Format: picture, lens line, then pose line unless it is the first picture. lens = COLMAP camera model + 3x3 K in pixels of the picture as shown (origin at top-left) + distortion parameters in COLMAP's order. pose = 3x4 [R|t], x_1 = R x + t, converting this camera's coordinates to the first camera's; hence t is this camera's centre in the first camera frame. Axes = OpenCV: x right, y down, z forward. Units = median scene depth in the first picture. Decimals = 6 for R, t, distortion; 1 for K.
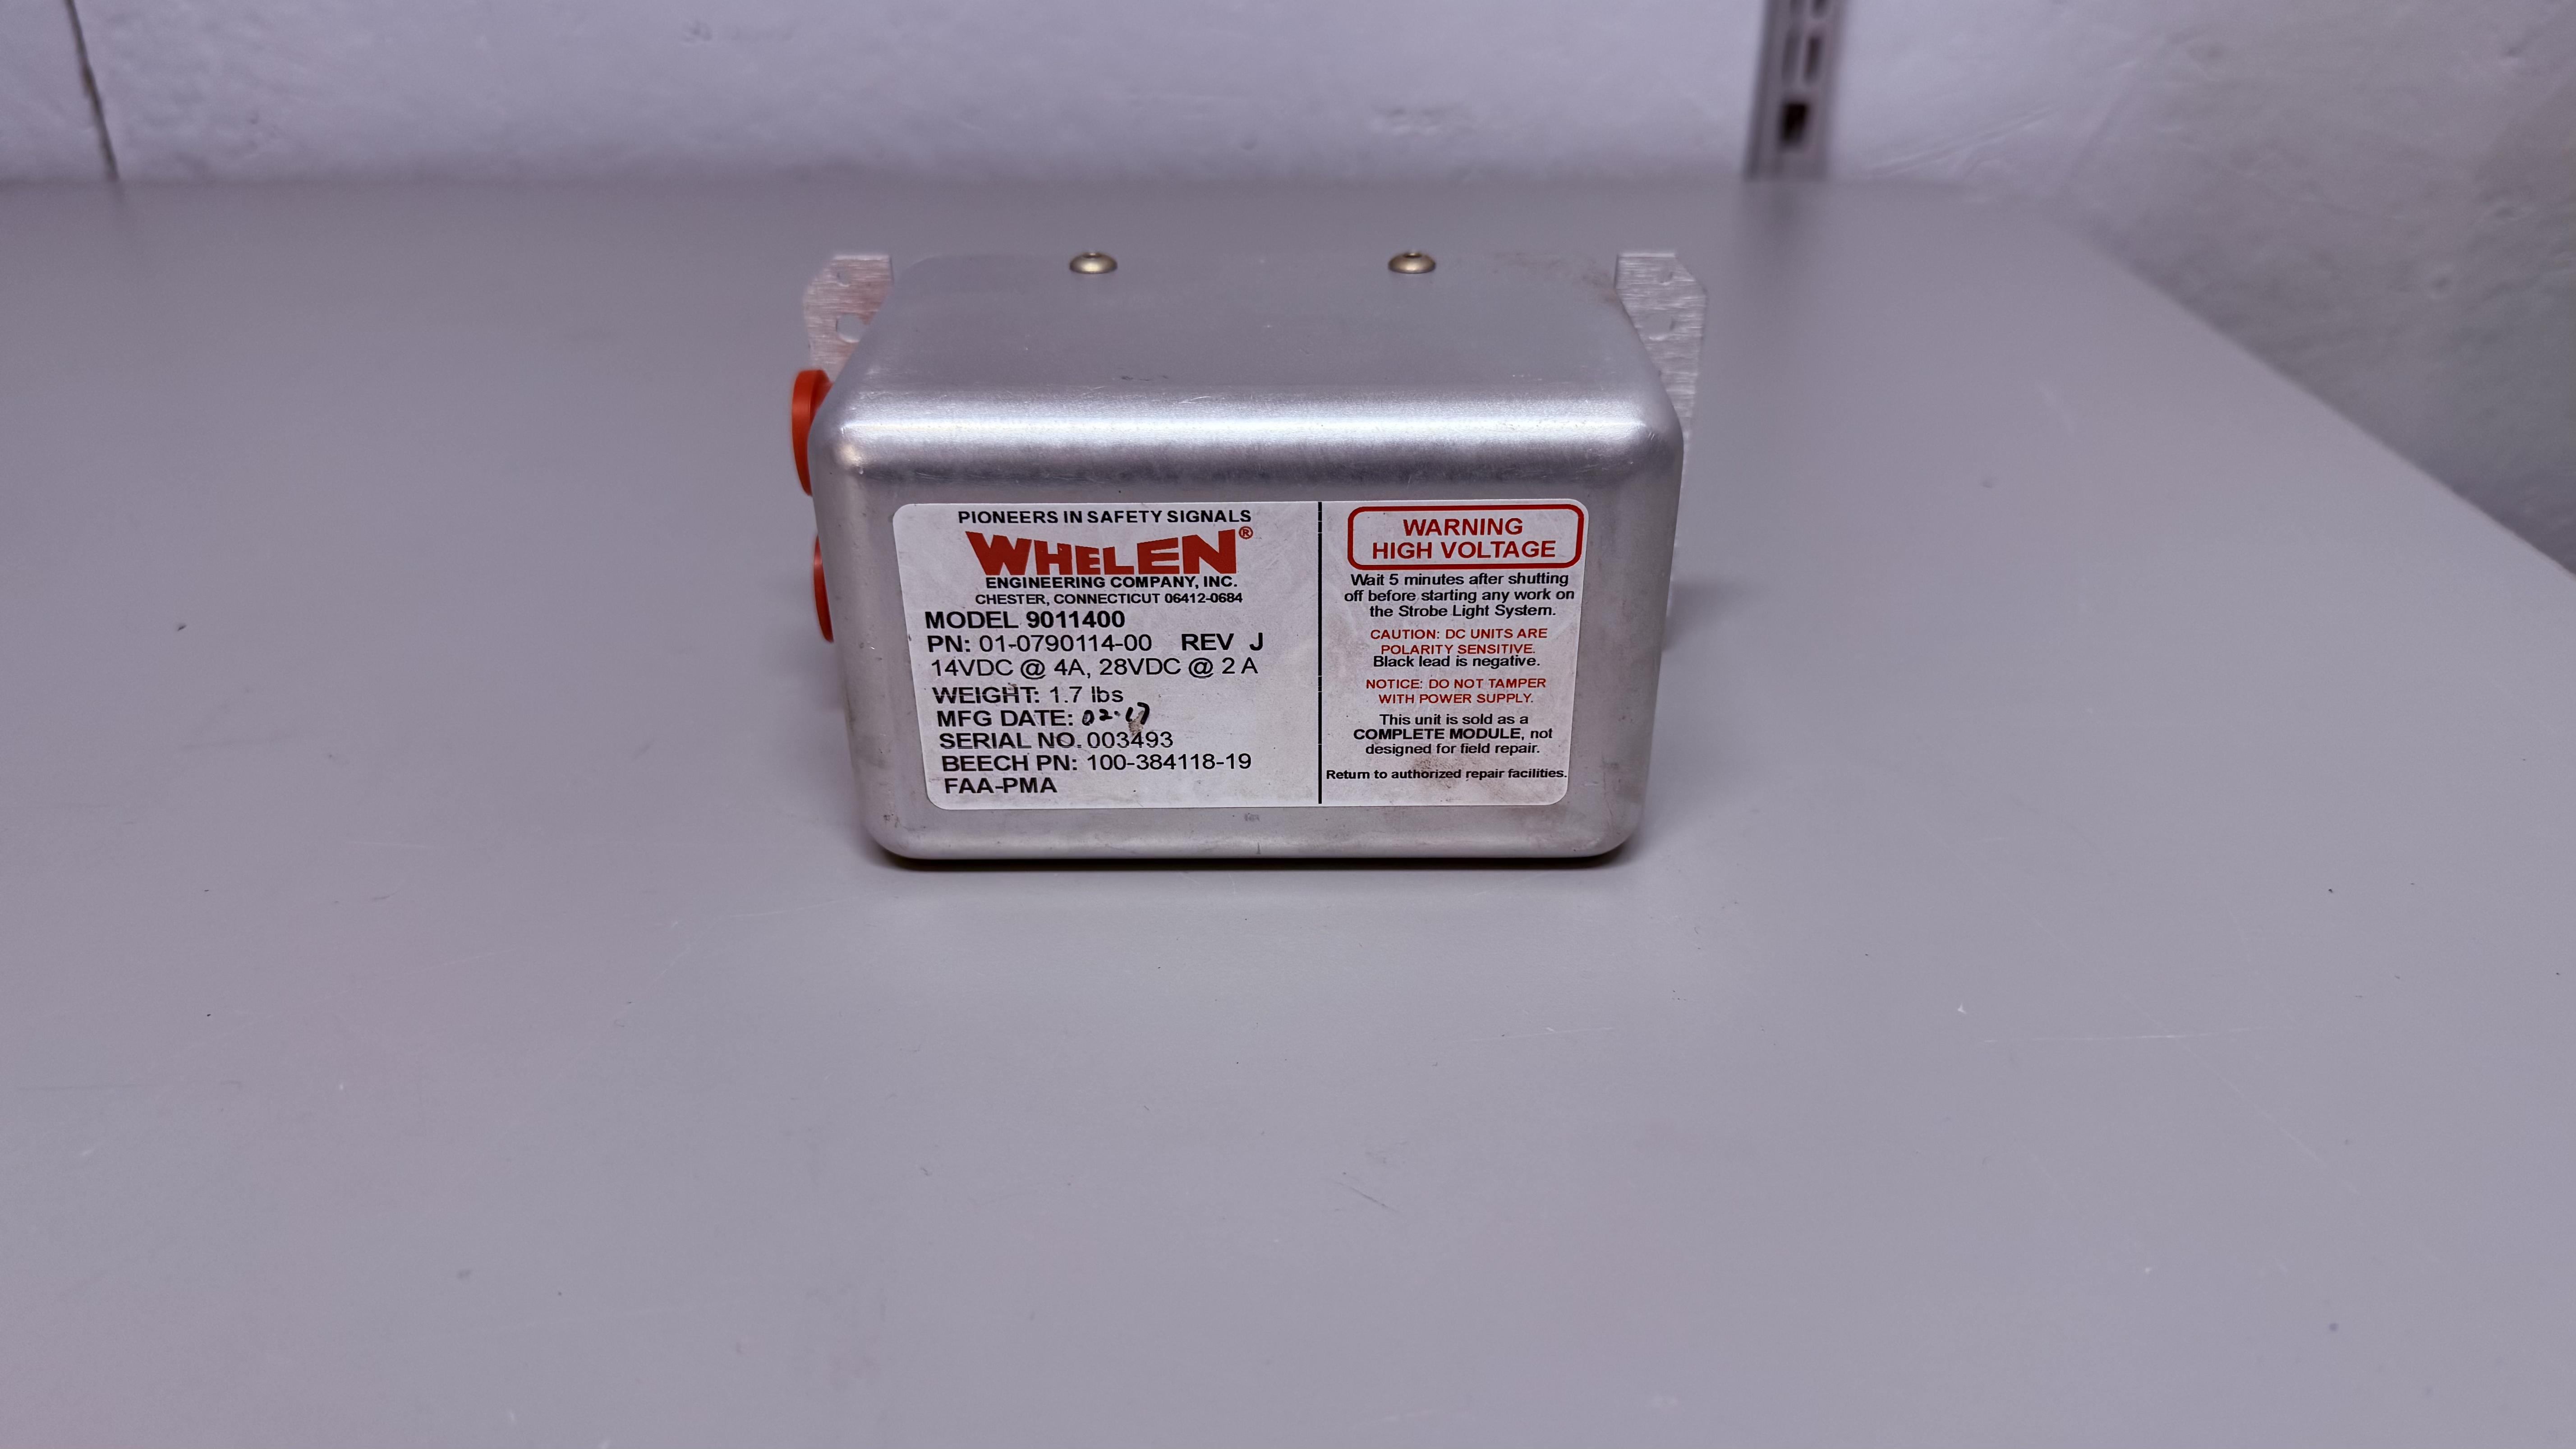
lens RADIAL K [[1872.3, 0, 1286.1], [0, 1872.3, 737.9], [0, 0, 1]] dist [-0.056147, 0.004068]
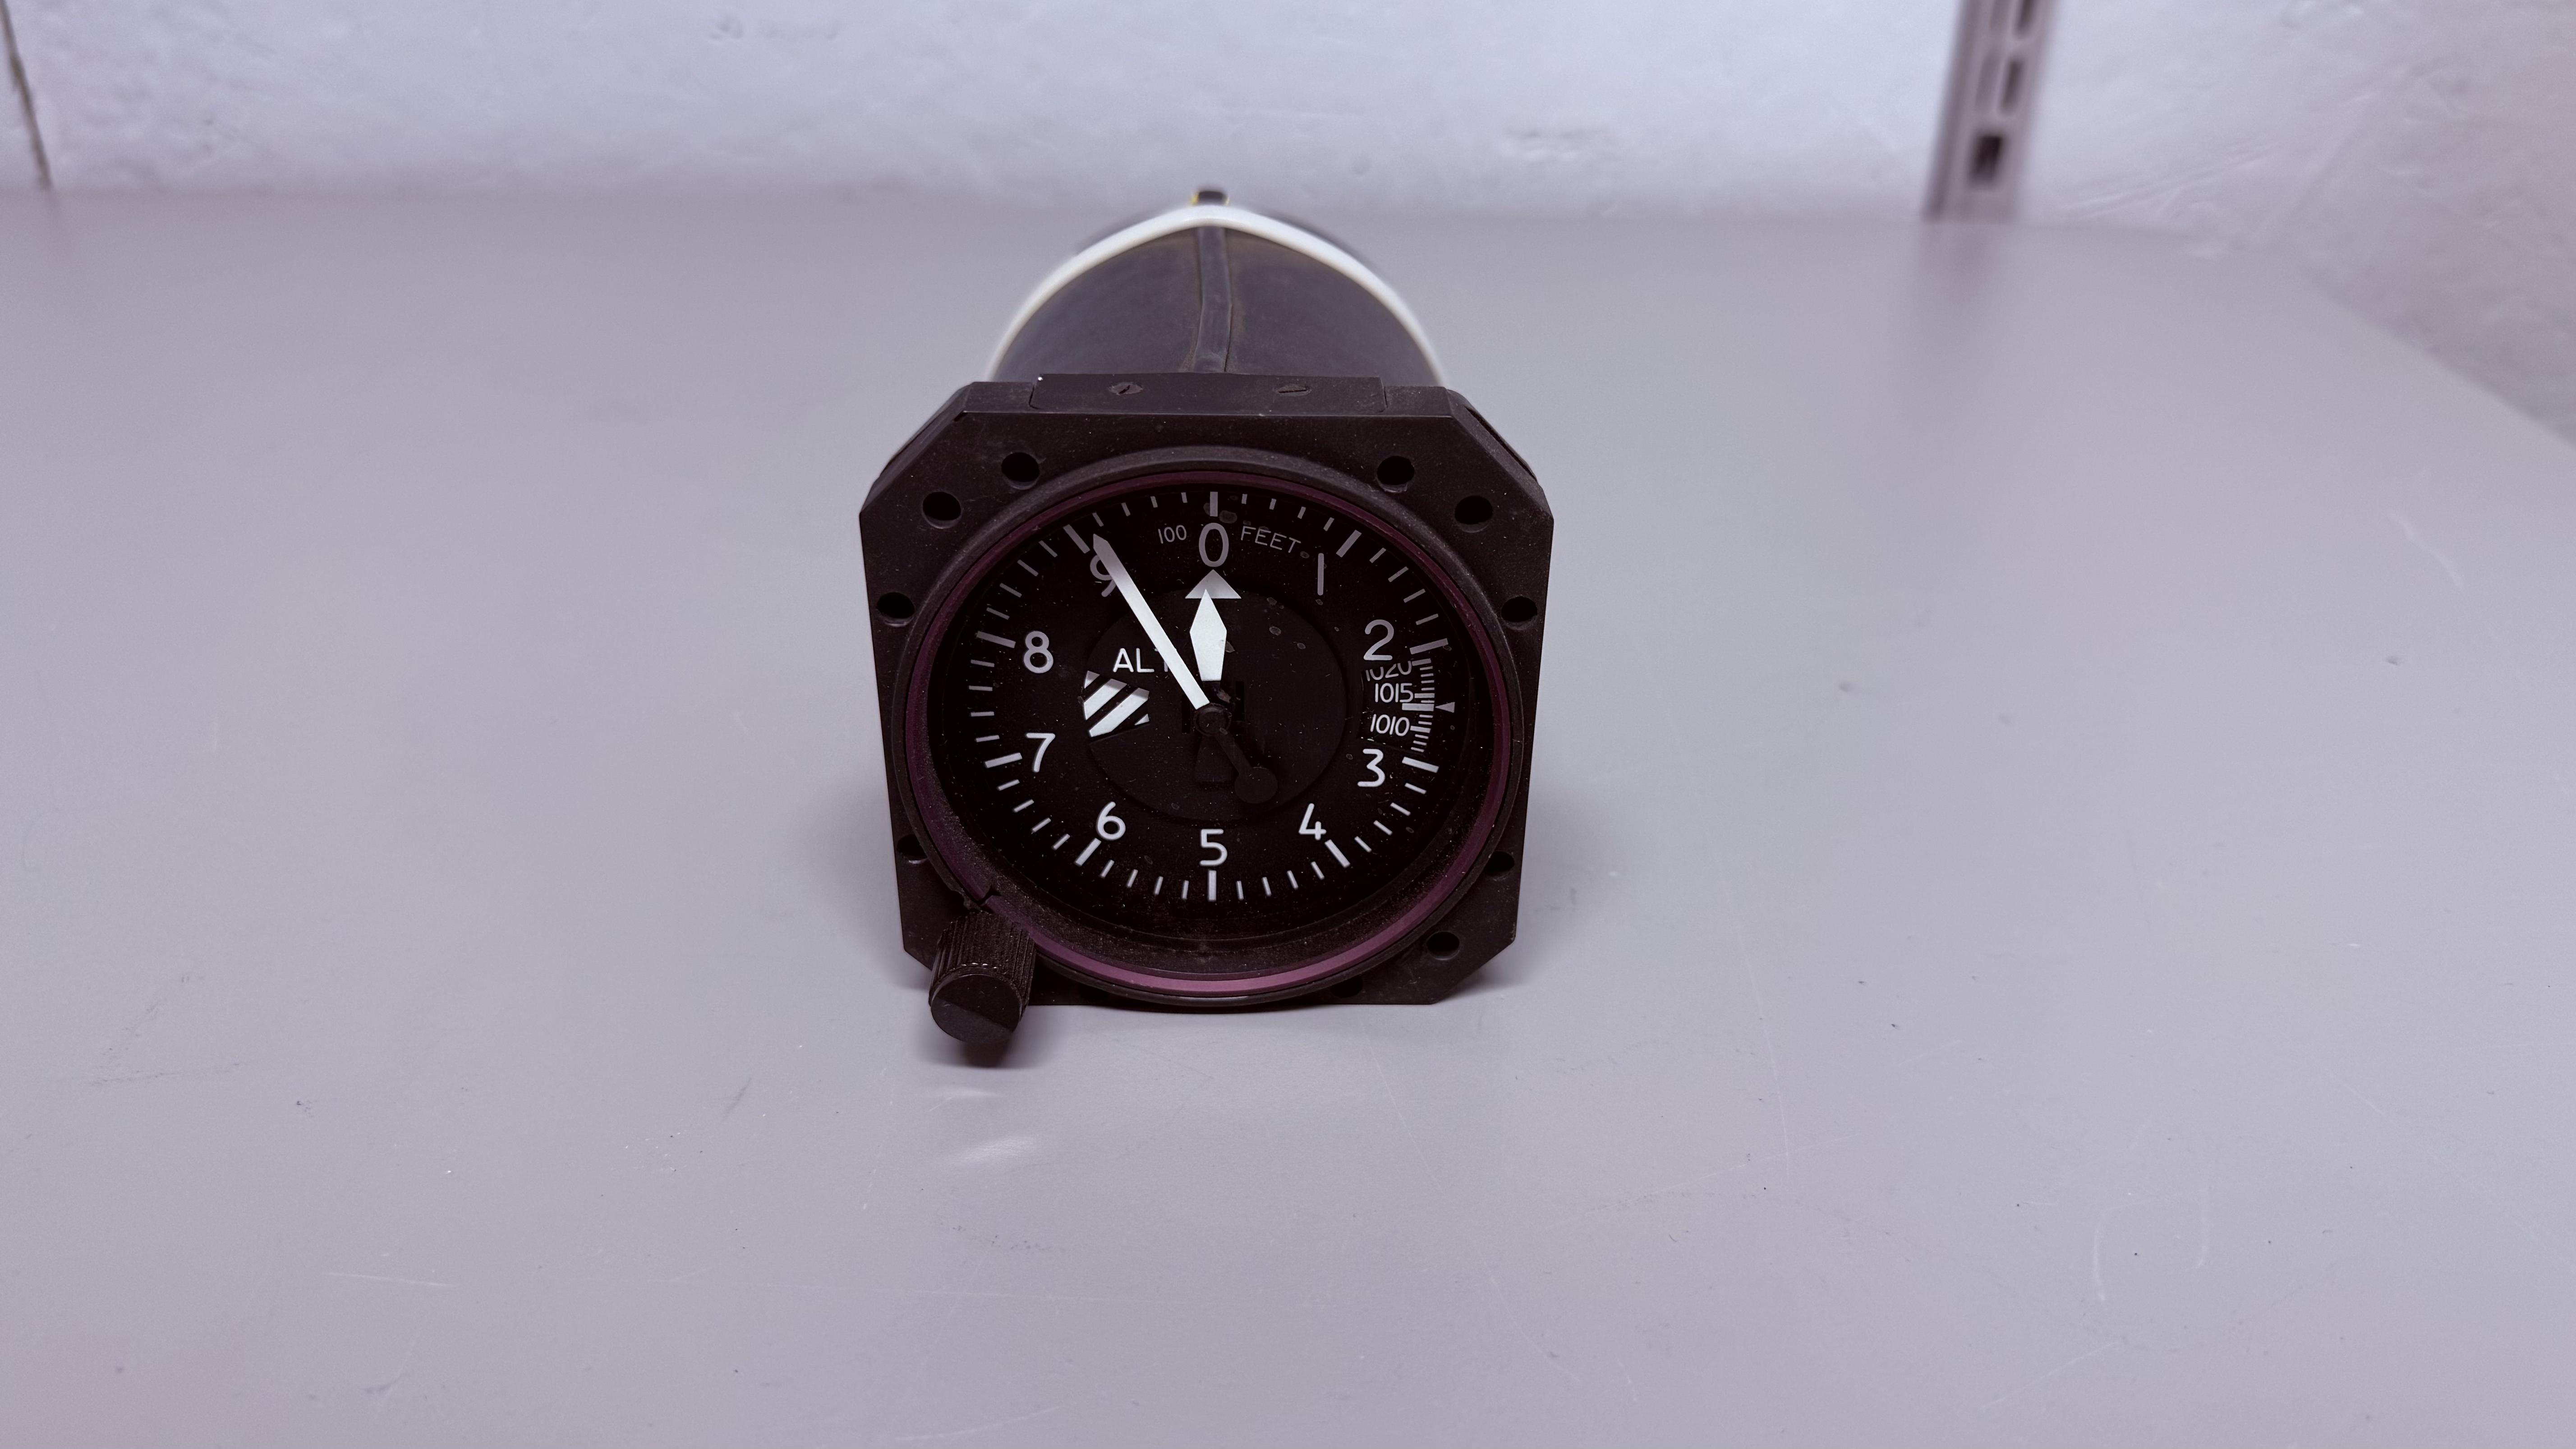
lens RADIAL K [[1872.3, 0, 1276.7], [0, 1872.3, 720.1], [0, 0, 1]] dist [-0.056147, 0.004068]
pose [[0.999843, 0.012364, 0.012665, -0.067543], [-0.012436, 0.999907, 0.005578, -0.065823], [-0.012595, -0.005734, 0.999904, 0.128587]]
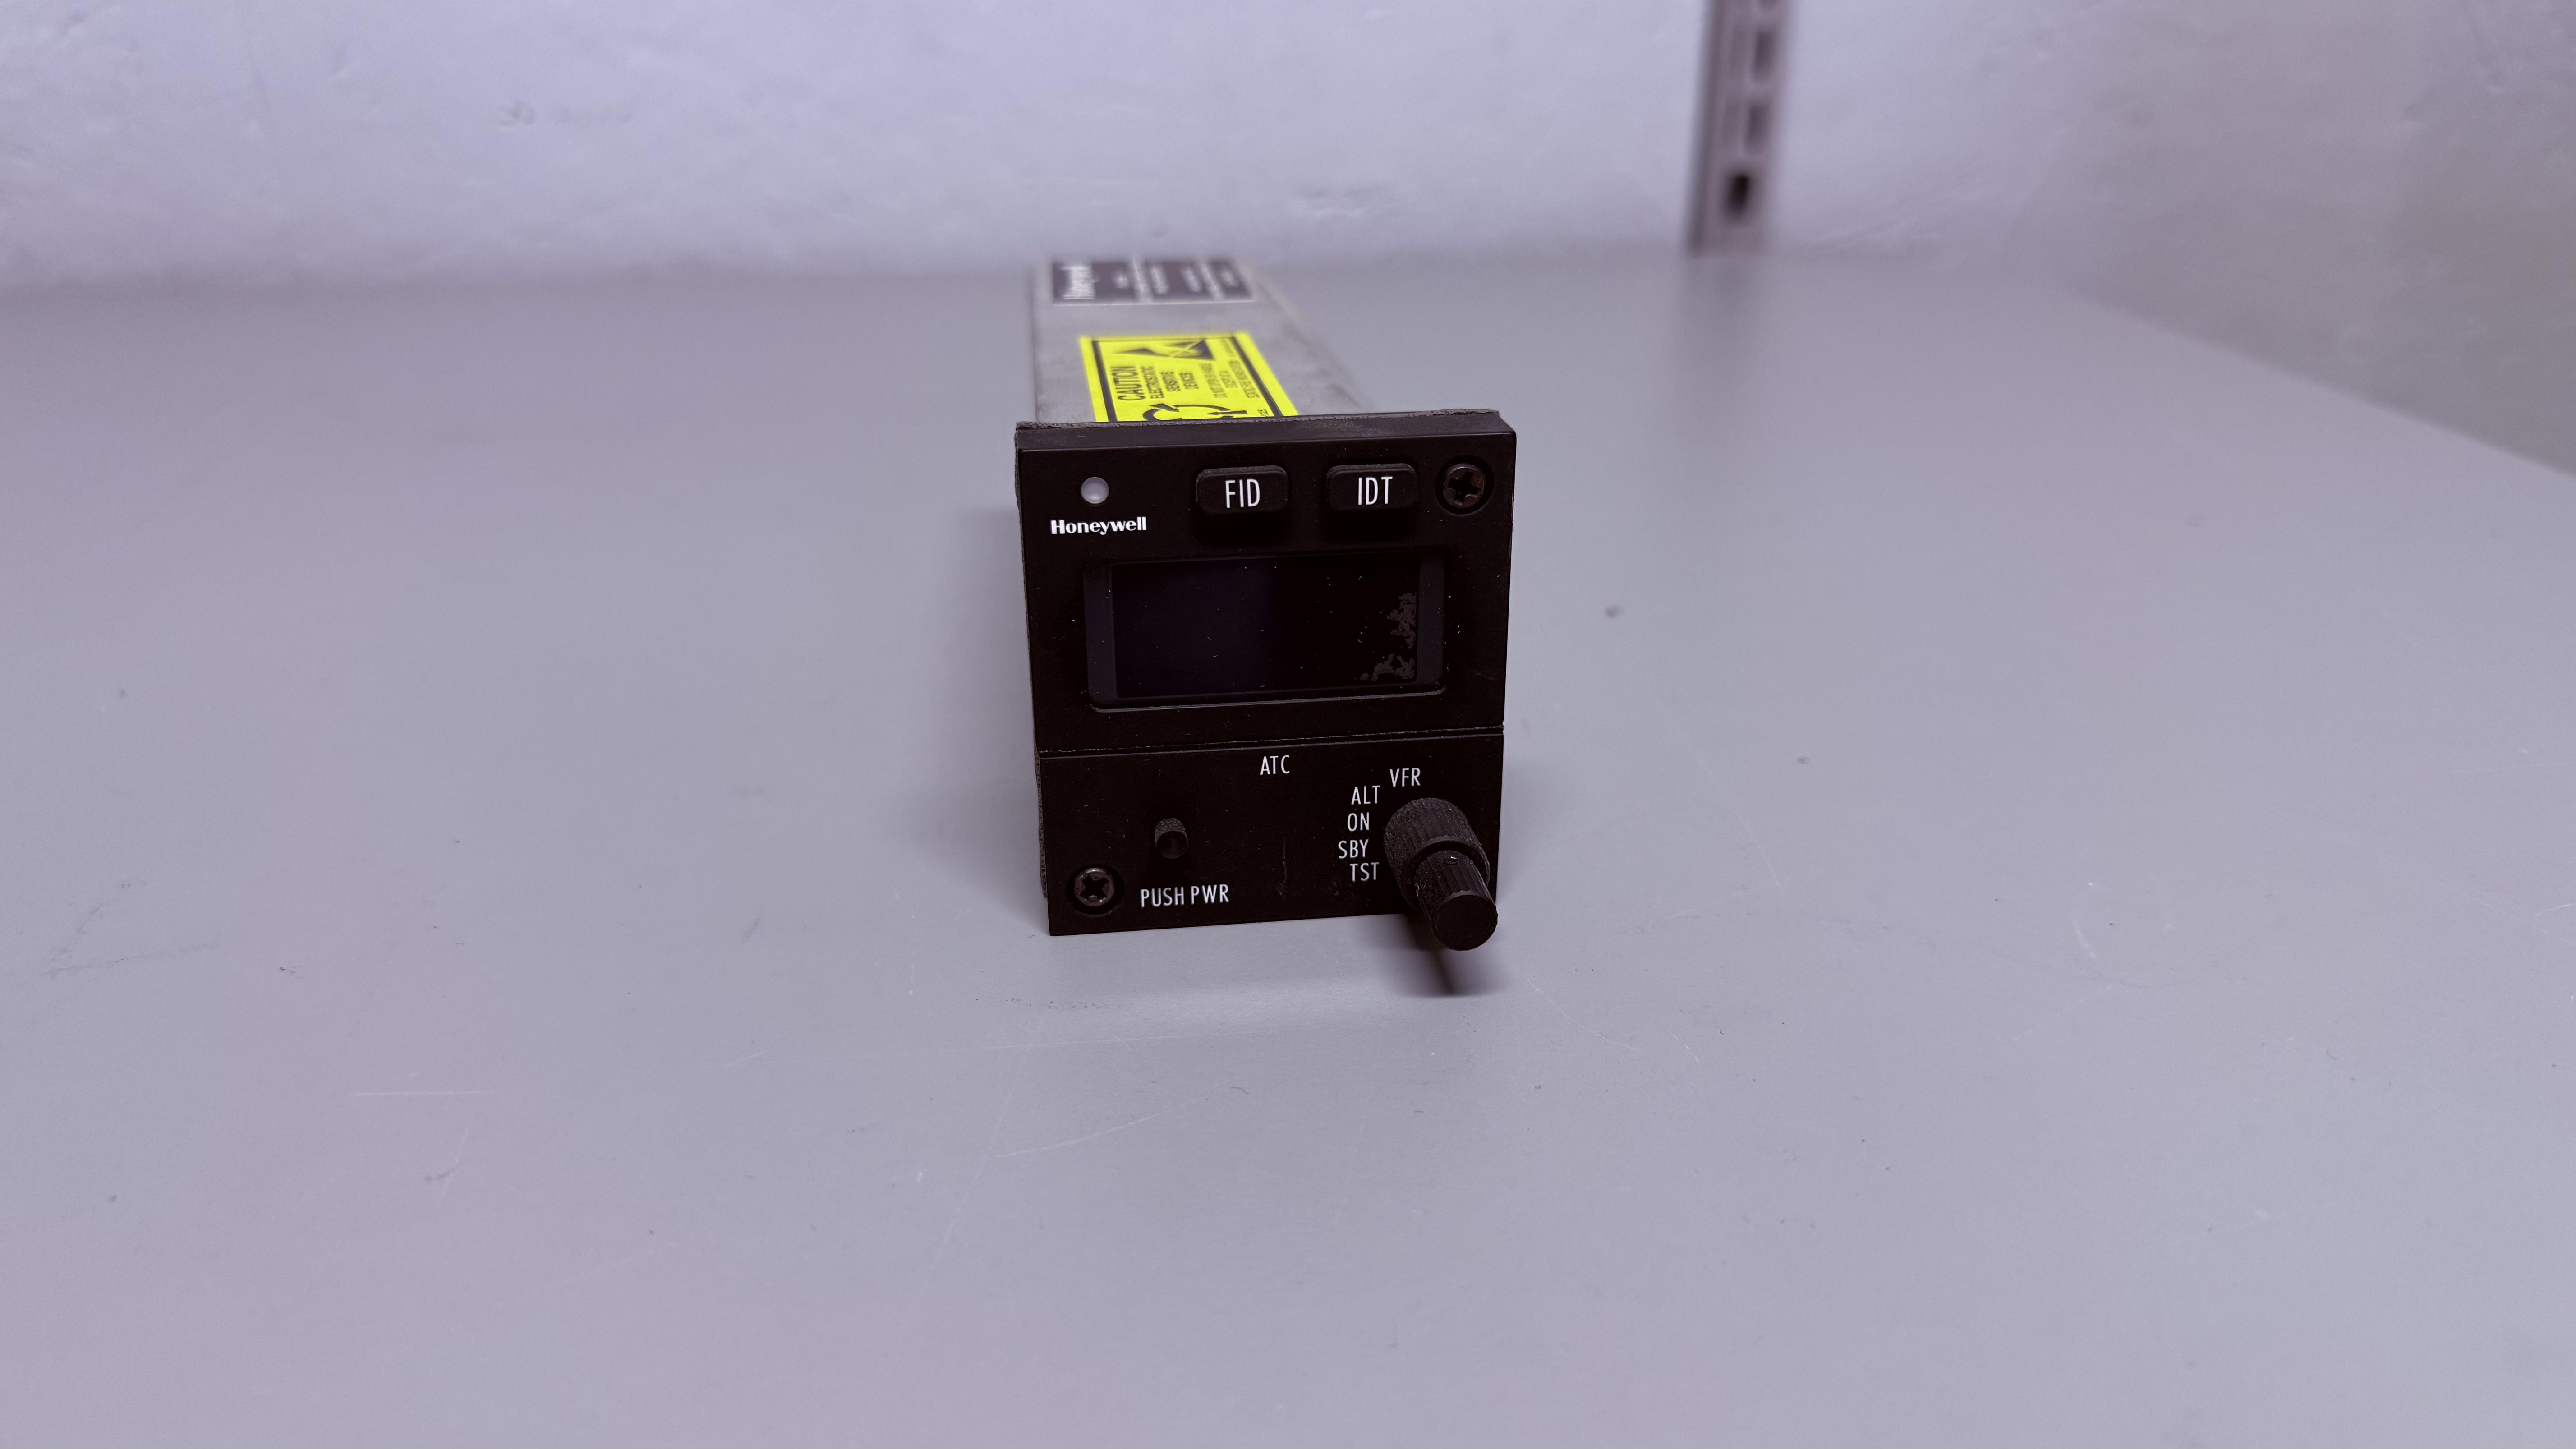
lens RADIAL K [[1872.3, 0, 1282.4], [0, 1872.3, 744.5], [0, 0, 1]] dist [-0.056147, 0.004068]
pose [[0.986515, -0.060021, 0.152265, -0.113501], [0.072372, 0.994408, -0.076908, 0.002527], [-0.146798, 0.086890, 0.985343, 0.123608]]
